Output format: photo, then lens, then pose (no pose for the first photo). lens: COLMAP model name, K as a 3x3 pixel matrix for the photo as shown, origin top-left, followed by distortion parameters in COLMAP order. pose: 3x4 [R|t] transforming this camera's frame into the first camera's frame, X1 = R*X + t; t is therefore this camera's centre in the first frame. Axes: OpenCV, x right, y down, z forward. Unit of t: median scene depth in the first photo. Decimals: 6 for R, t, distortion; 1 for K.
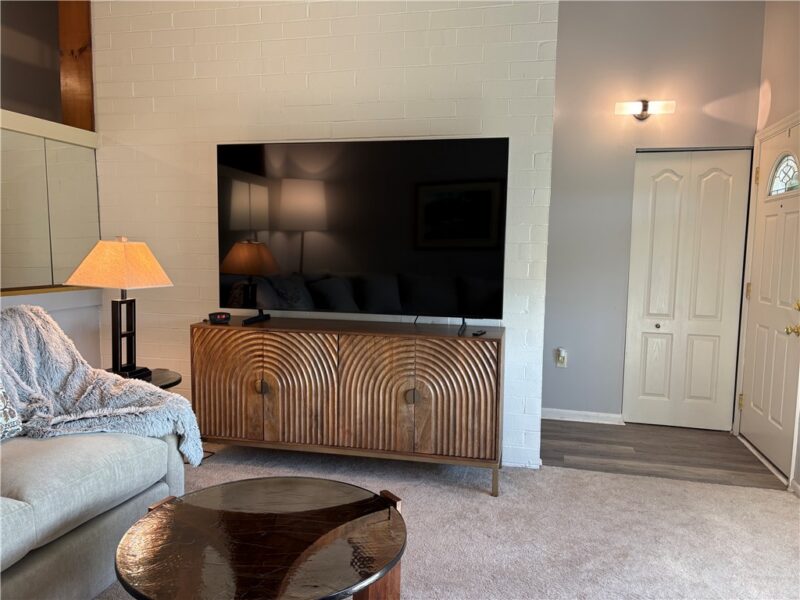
lens RADIAL K [[610.5, 0, 398.9], [0, 610.5, 300.1], [0, 0, 1]] dist [0.052741, -0.049839]
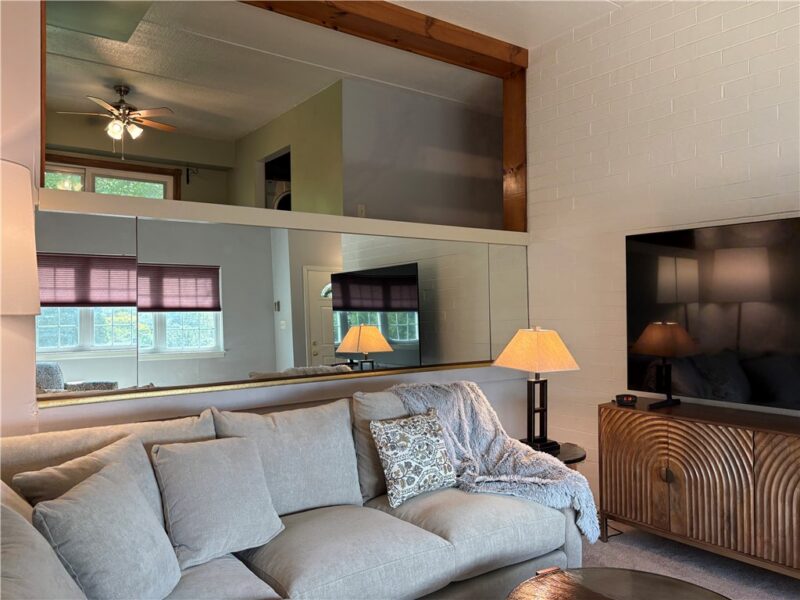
lens RADIAL K [[610.5, 0, 400.0], [0, 610.5, 303.9], [0, 0, 1]] dist [0.052741, -0.049839]
pose [[0.769353, -0.019131, -0.638537, 0.087706], [-0.040120, 0.996131, -0.078185, -0.039387], [0.637563, 0.085769, 0.765609, -0.059862]]
